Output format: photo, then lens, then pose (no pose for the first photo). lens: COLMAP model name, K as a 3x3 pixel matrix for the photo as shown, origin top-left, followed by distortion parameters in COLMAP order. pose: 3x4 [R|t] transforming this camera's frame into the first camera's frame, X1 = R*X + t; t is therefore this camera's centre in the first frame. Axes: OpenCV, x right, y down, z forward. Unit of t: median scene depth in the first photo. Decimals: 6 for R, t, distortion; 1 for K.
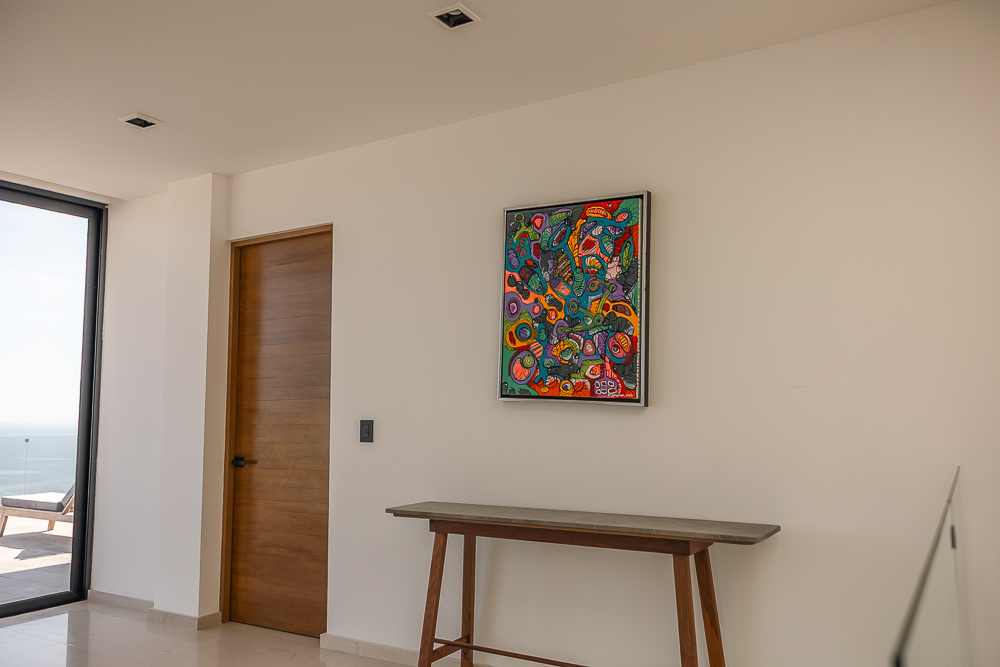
lens RADIAL K [[787.9, 0, 500.0], [0, 787.9, 333.5], [0, 0, 1]] dist [0.000955, -0.000149]
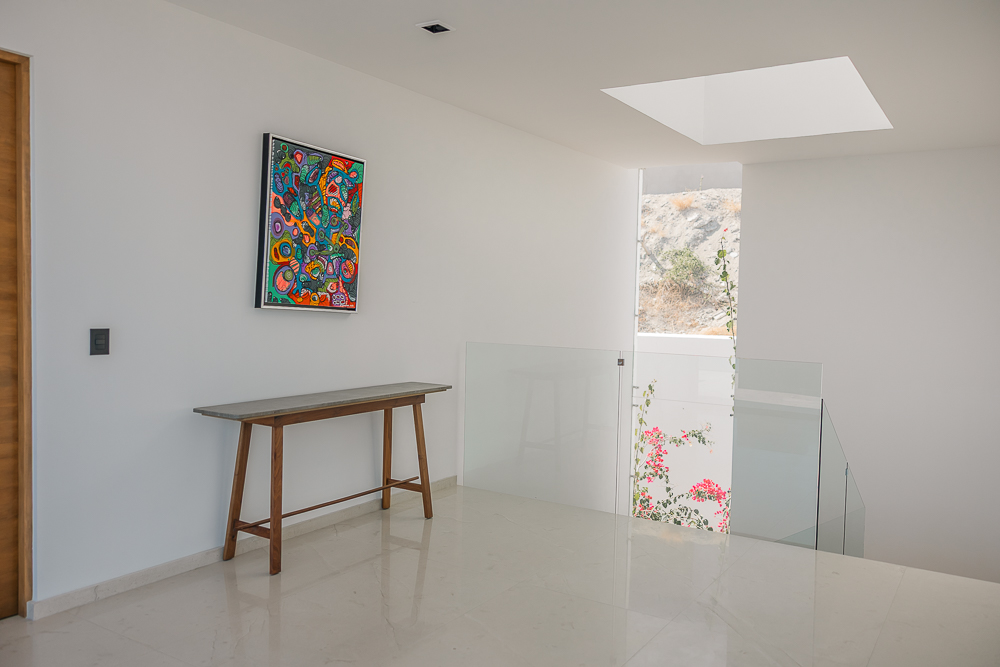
lens RADIAL K [[787.9, 0, 500.0], [0, 787.9, 333.5], [0, 0, 1]] dist [0.000955, -0.000149]
pose [[0.022933, -0.039239, 0.998967, -1.161419], [-0.120790, 0.991800, 0.041731, 0.034963], [-0.992413, -0.121623, 0.018005, 0.666266]]
